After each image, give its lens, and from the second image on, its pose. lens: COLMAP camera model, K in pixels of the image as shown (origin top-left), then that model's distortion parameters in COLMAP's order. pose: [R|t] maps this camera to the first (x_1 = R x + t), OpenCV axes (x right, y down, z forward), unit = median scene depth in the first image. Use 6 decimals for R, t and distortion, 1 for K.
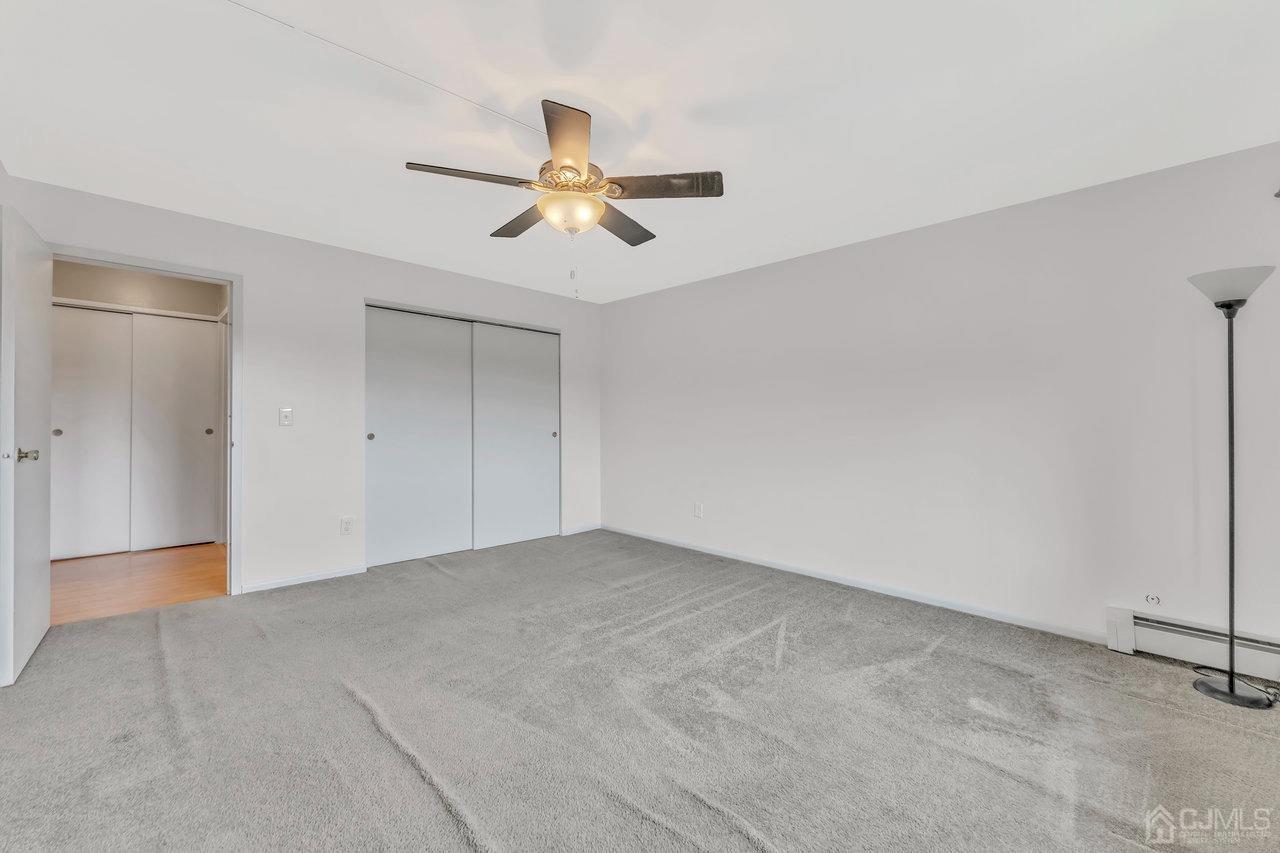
lens RADIAL K [[511.0, 0, 641.5], [0, 511.0, 429.3], [0, 0, 1]] dist [-0.000889, 0.000048]
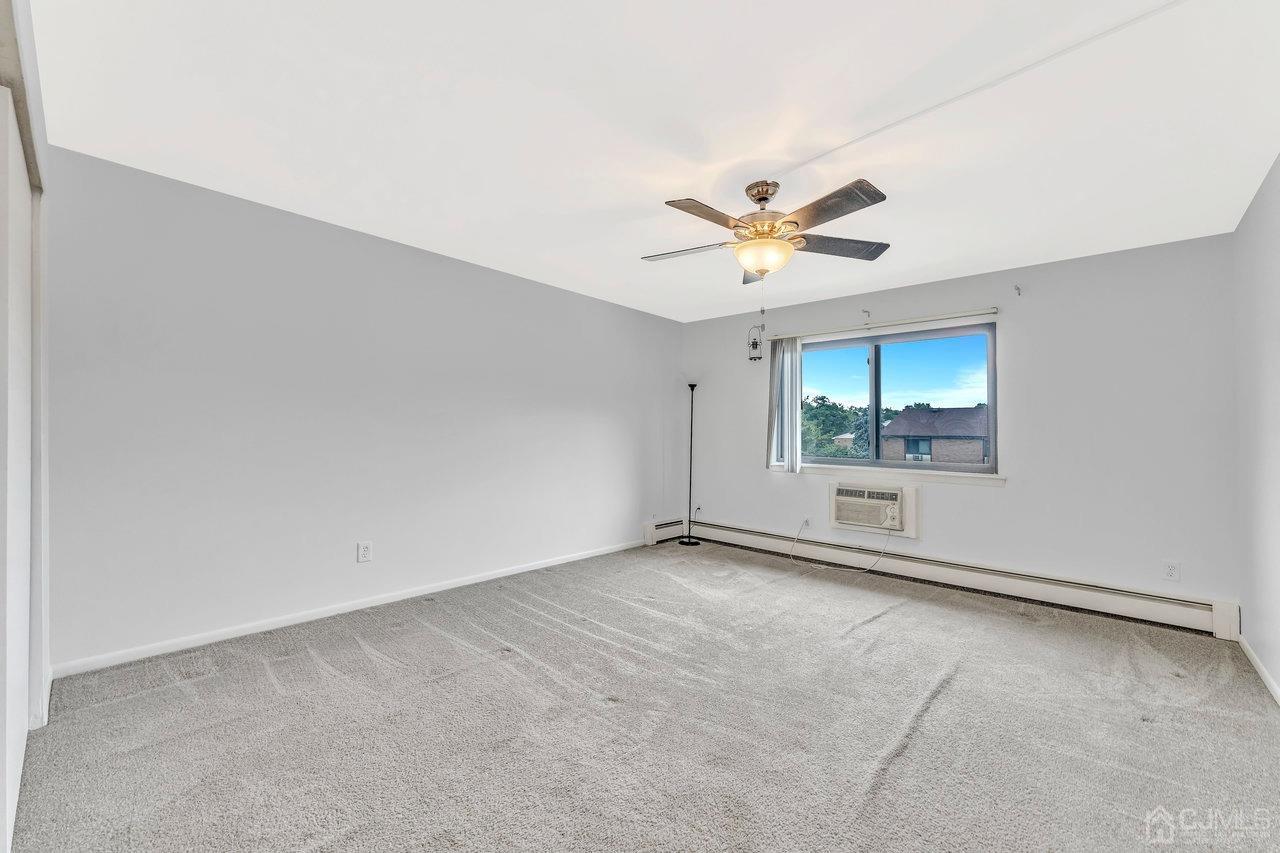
lens RADIAL K [[511.0, 0, 640.2], [0, 511.0, 423.9], [0, 0, 1]] dist [-0.000889, 0.000048]
pose [[-0.053249, 0.007741, 0.998551, -1.239856], [-0.005689, 0.999951, -0.008056, -0.034320], [-0.998565, -0.006110, -0.053202, 1.302756]]
